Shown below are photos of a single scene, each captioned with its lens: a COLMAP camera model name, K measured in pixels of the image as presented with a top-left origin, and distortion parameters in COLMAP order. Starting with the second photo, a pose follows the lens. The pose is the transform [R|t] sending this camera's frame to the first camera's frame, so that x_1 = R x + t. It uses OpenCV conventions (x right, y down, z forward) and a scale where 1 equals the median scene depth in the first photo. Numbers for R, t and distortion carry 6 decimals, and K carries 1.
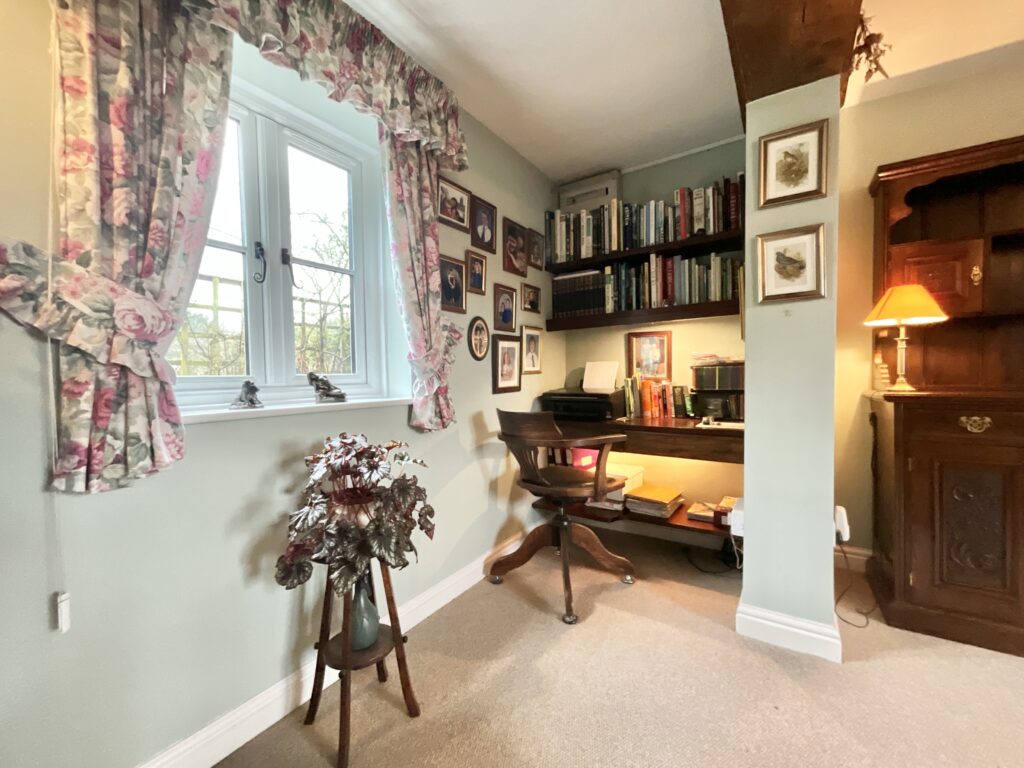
lens RADIAL K [[423.2, 0, 515.0], [0, 423.2, 384.5], [0, 0, 1]] dist [-0.000062, 0.000181]
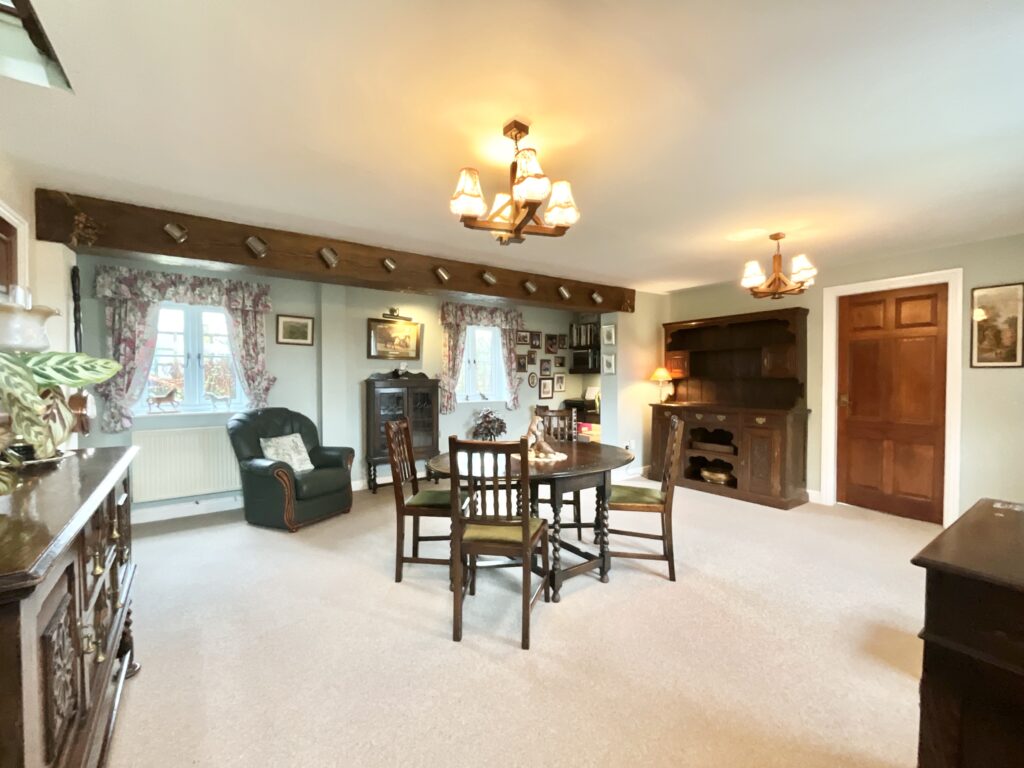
lens RADIAL K [[423.2, 0, 515.0], [0, 423.2, 384.5], [0, 0, 1]] dist [-0.000062, 0.000181]
pose [[0.934823, 0.021571, -0.354459, 0.841207], [-0.024248, 0.999701, -0.003113, -0.067756], [0.354286, 0.011505, 0.935066, -1.775282]]
